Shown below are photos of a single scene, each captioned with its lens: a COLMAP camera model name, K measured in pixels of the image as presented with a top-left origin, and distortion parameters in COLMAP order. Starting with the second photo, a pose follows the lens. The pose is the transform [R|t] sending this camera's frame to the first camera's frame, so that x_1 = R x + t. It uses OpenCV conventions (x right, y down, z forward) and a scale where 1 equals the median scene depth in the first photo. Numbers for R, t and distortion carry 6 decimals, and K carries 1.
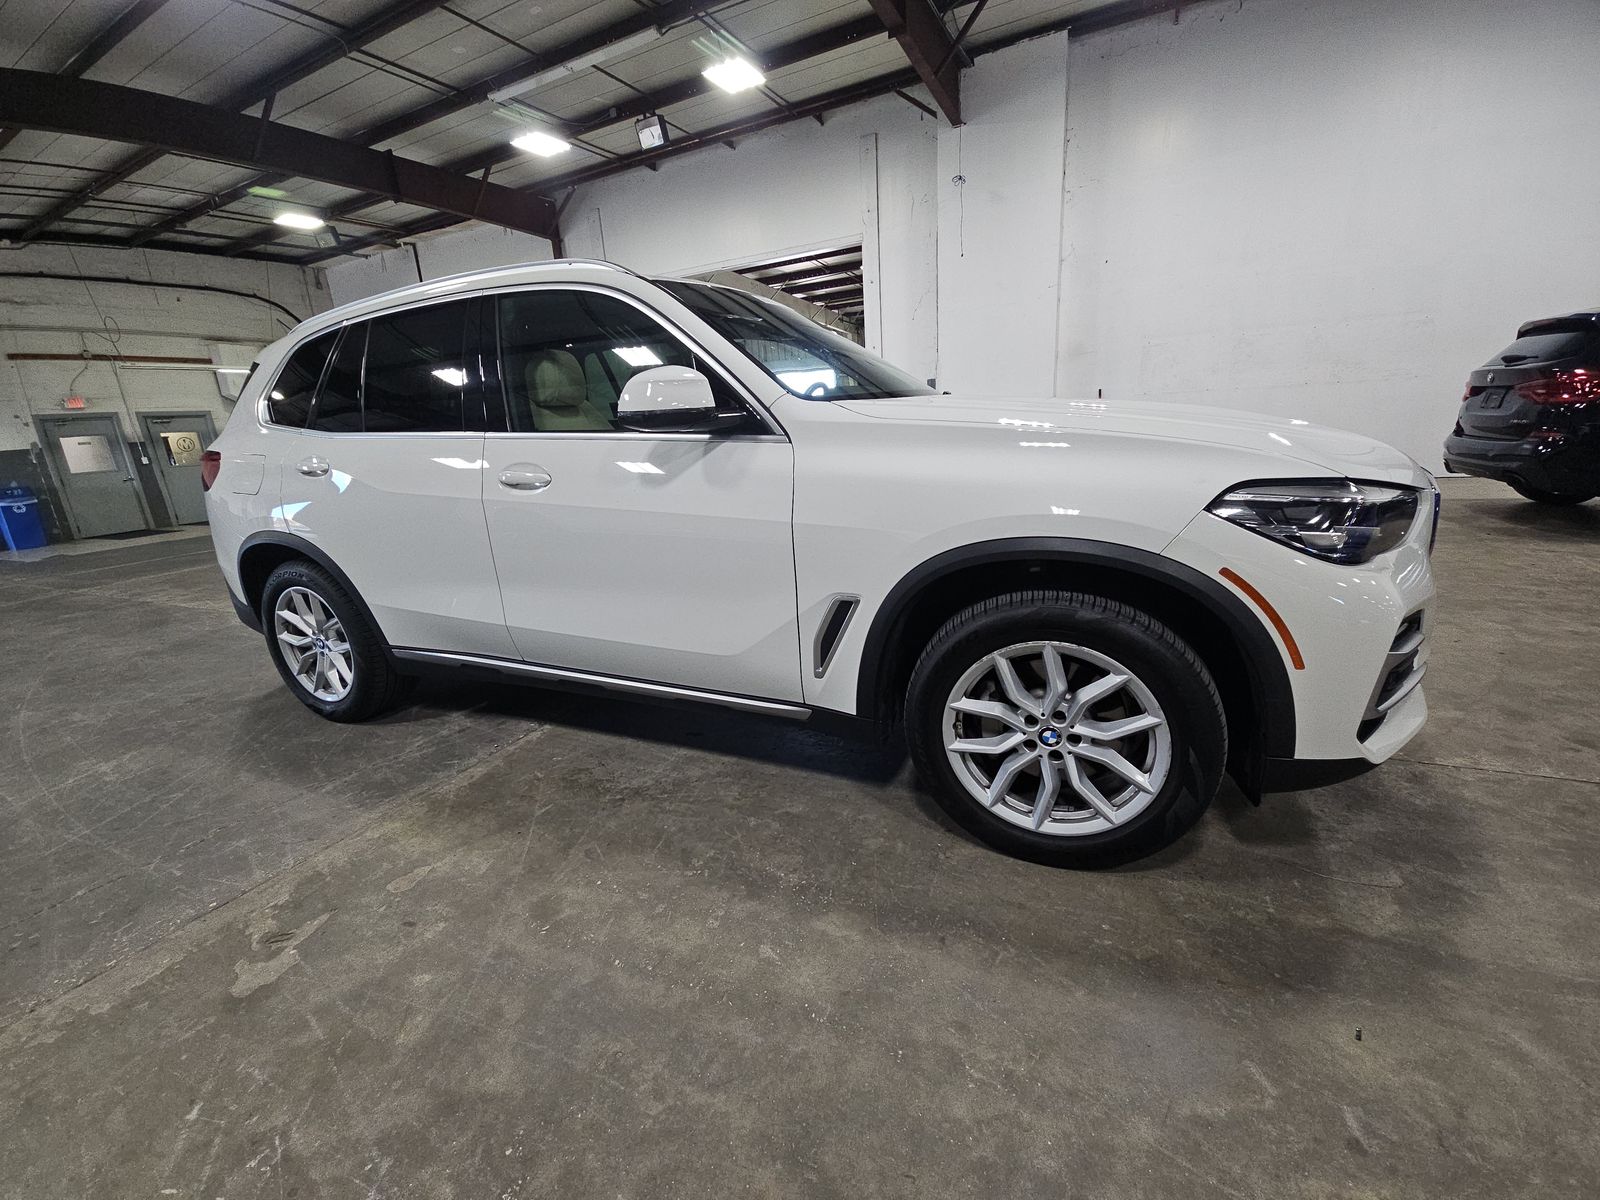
lens RADIAL K [[643.1, 0, 792.9], [0, 643.1, 599.8], [0, 0, 1]] dist [0.012303, -0.010227]
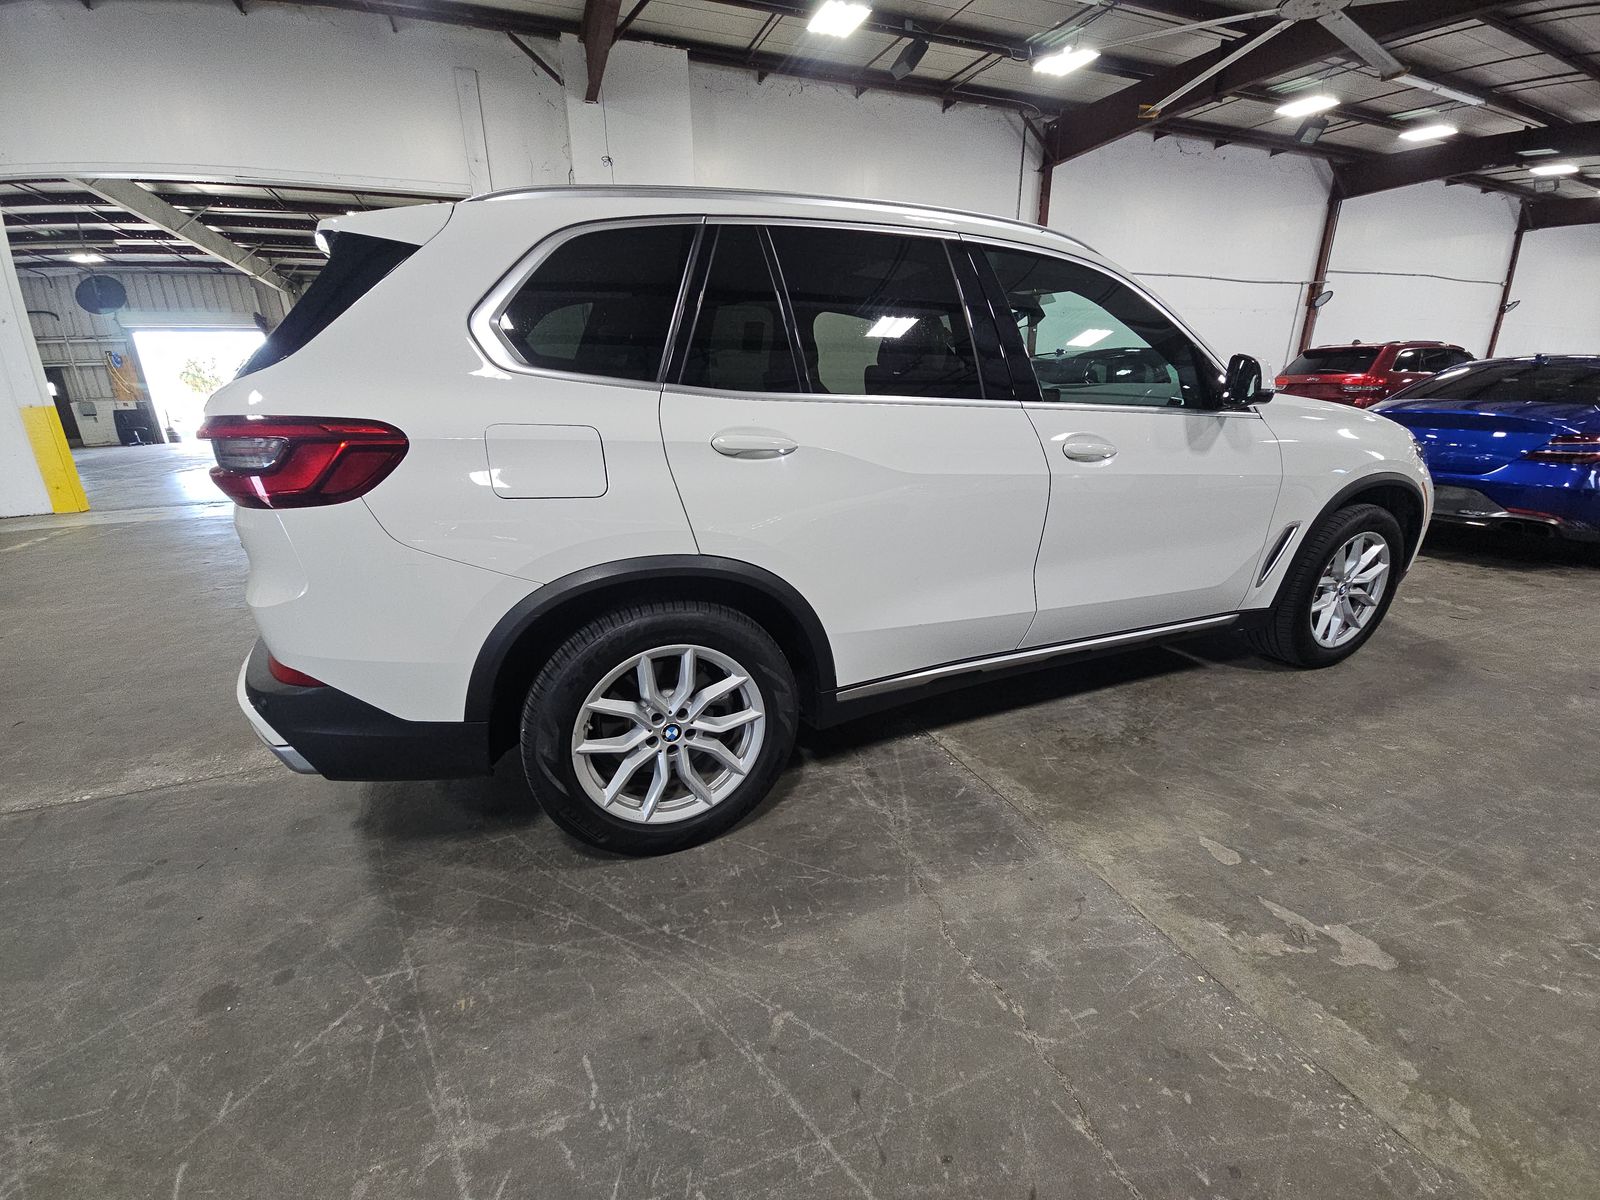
lens RADIAL K [[697.9, 0, 799.7], [0, 697.9, 604.2], [0, 0, 1]] dist [0.014963, -0.013963]
pose [[0.668869, -0.169378, 0.723827, -1.339439], [0.185671, 0.980901, 0.057961, -0.064326], [-0.719820, 0.095625, 0.687543, 0.574733]]
